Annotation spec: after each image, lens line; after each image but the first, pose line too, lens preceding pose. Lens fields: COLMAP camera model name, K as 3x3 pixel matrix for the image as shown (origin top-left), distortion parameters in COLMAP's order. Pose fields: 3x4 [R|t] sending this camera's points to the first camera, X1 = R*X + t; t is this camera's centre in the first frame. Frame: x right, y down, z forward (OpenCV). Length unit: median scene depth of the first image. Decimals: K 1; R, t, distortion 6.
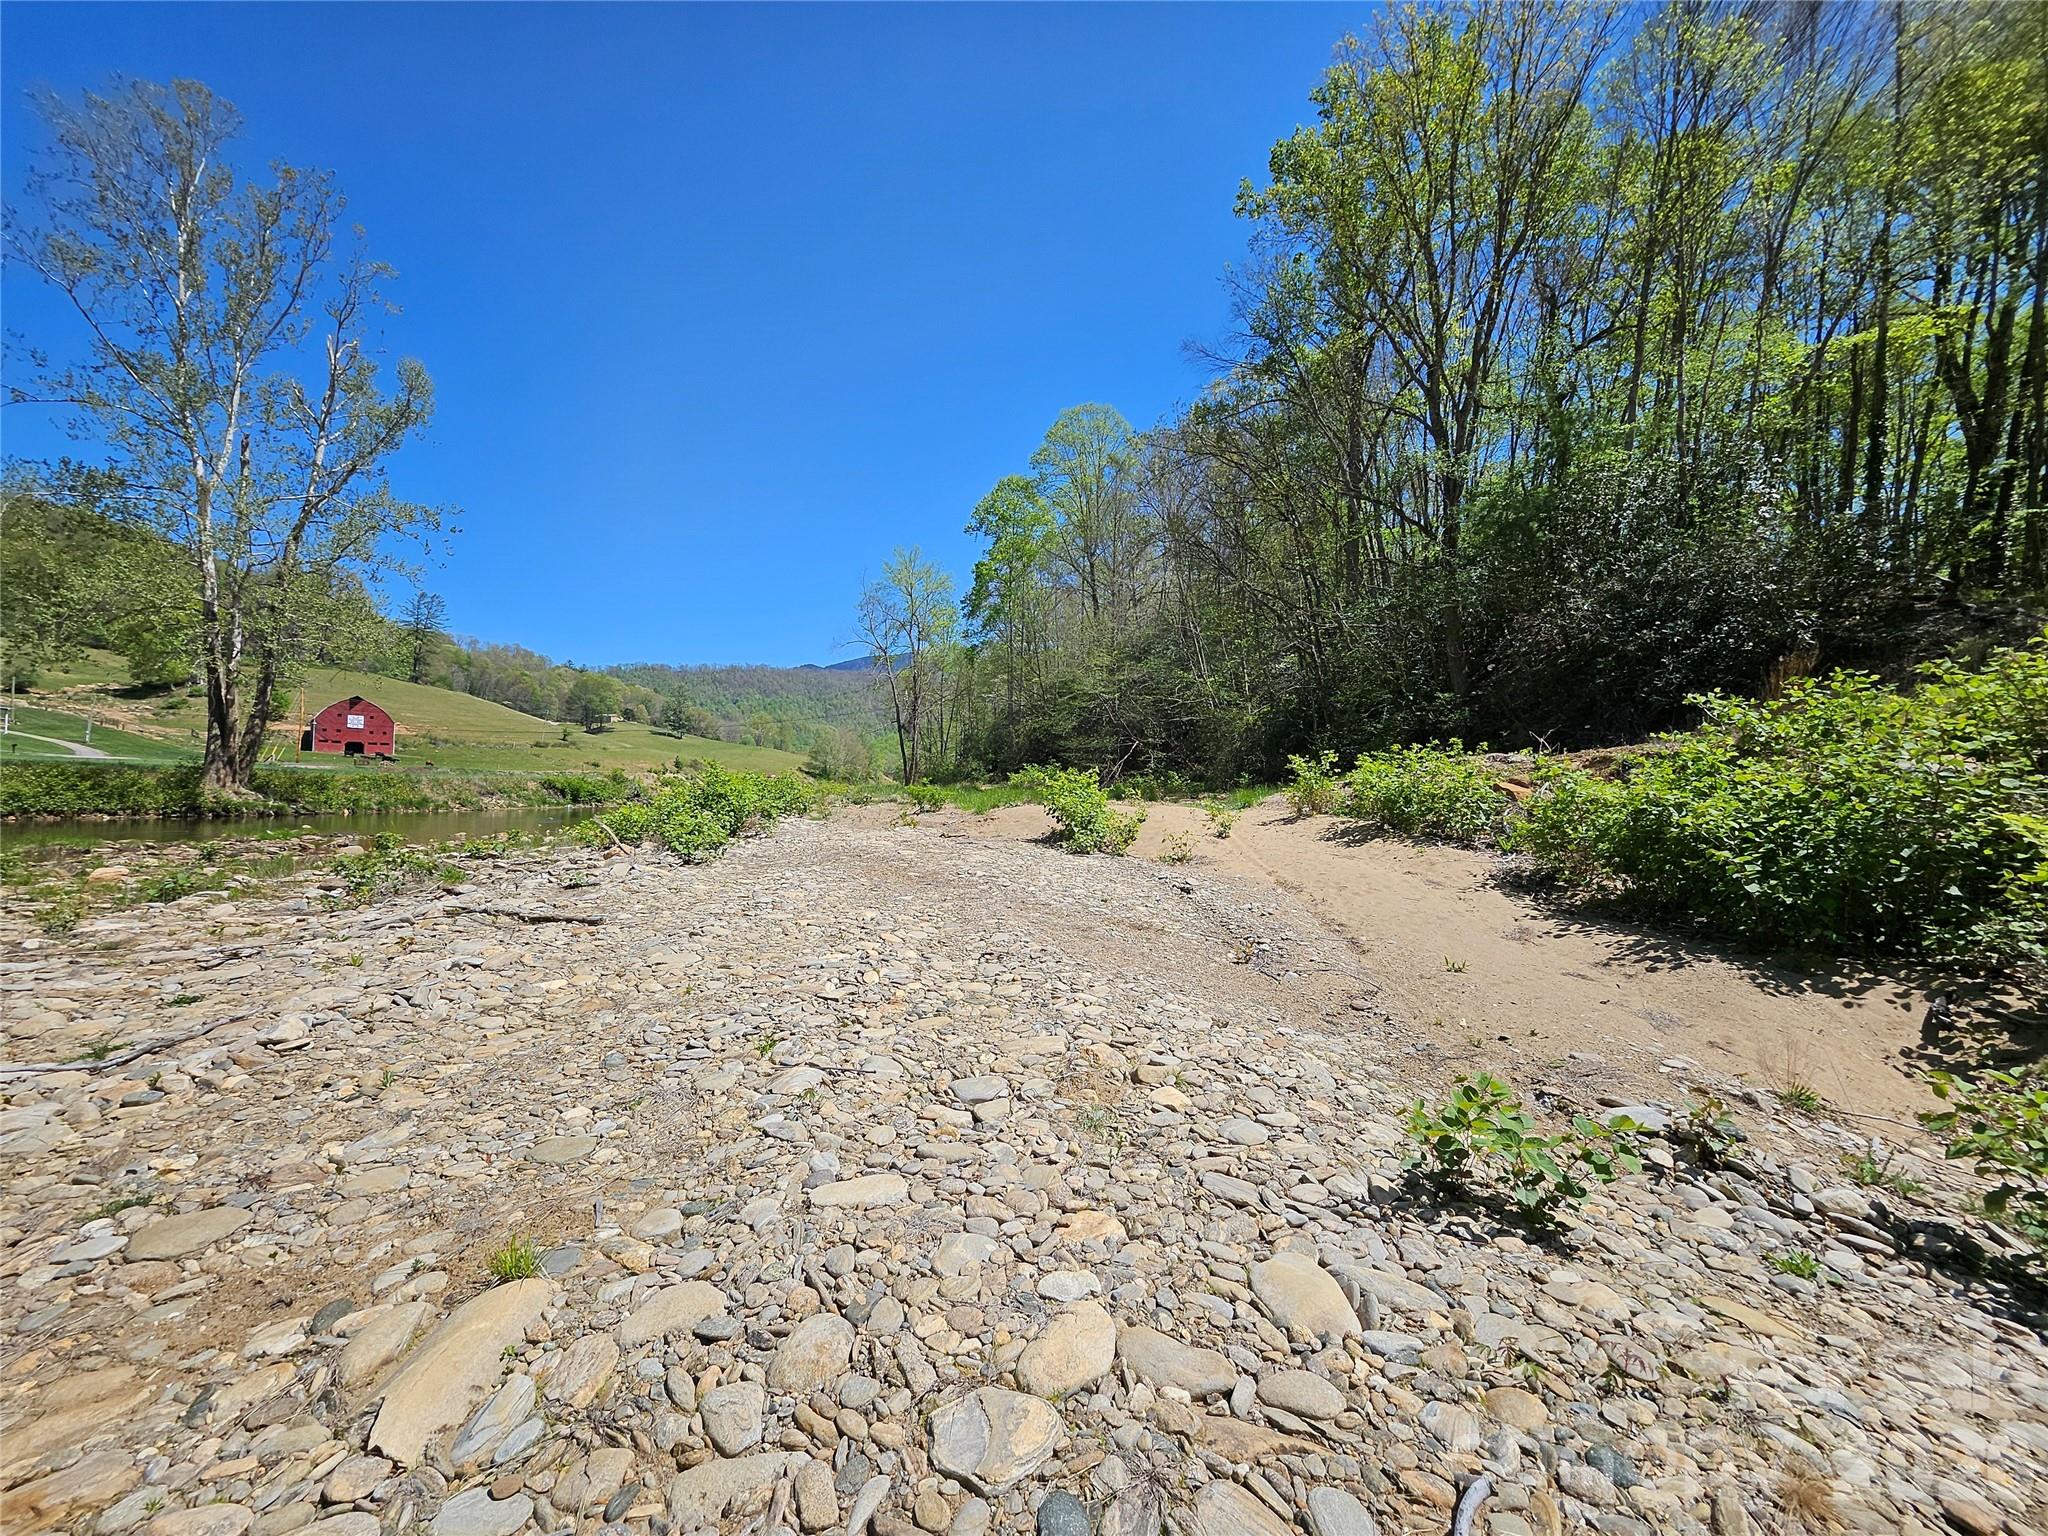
lens RADIAL K [[825.1, 0, 1027.0], [0, 825.1, 771.2], [0, 0, 1]] dist [-0.002412, -0.000700]
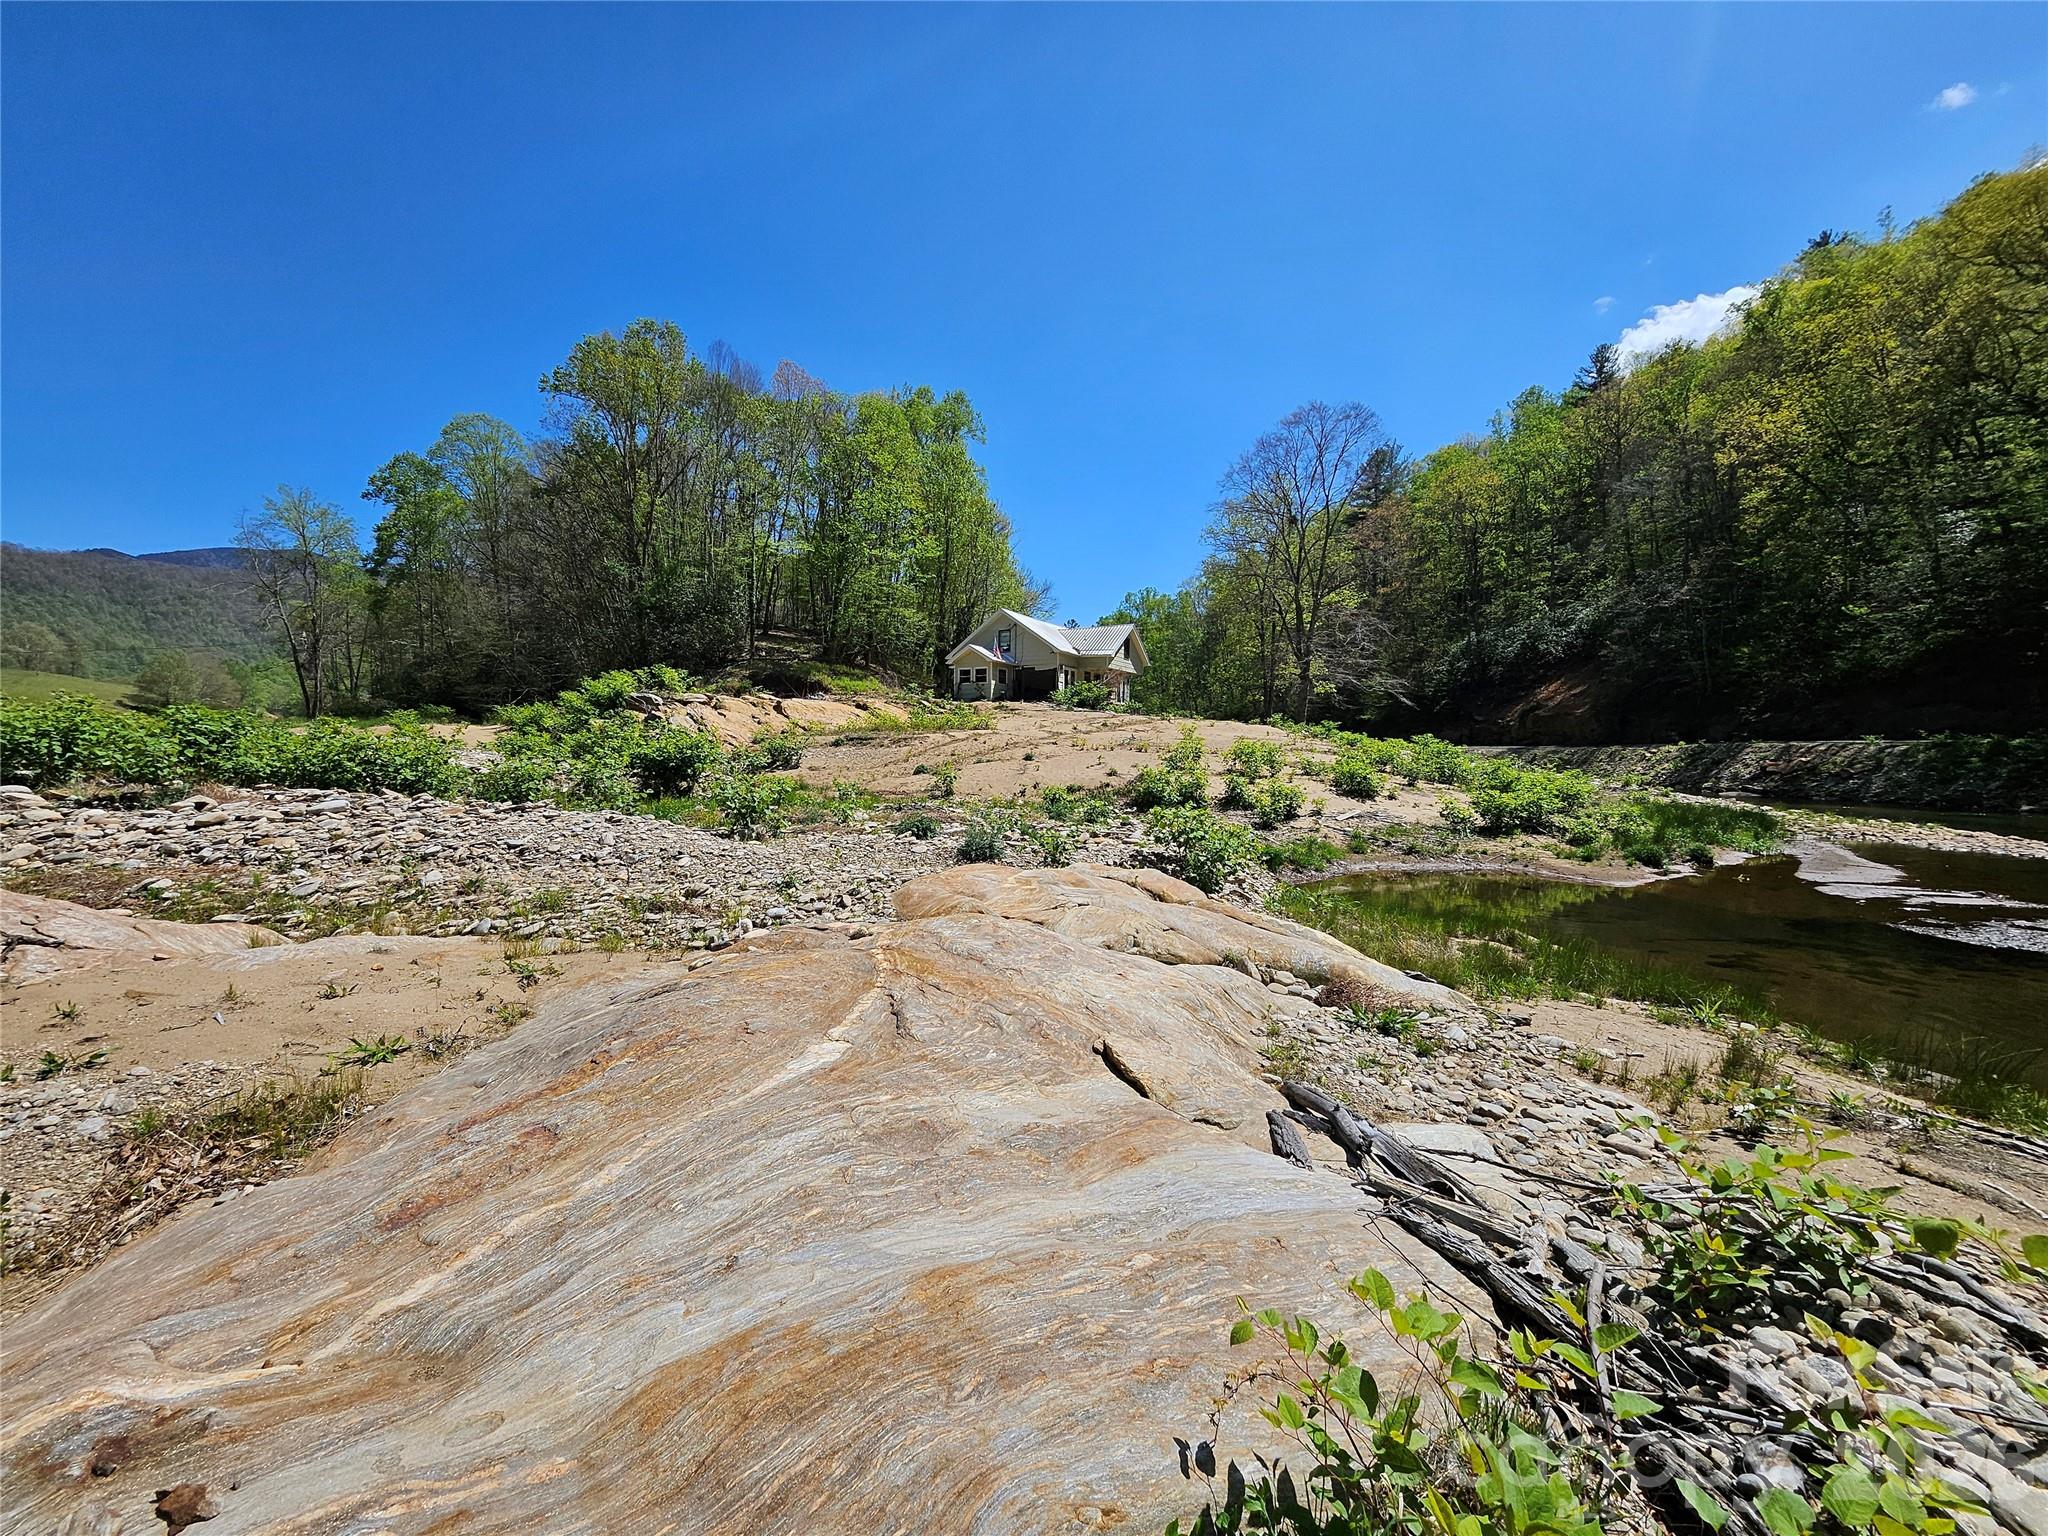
lens RADIAL K [[825.1, 0, 1027.0], [0, 825.1, 771.2], [0, 0, 1]] dist [-0.002412, -0.000700]
pose [[0.838446, -0.044860, 0.543135, 0.050655], [0.000709, 0.996695, 0.081228, -0.004761], [-0.544984, -0.067720, 0.835707, -0.407429]]
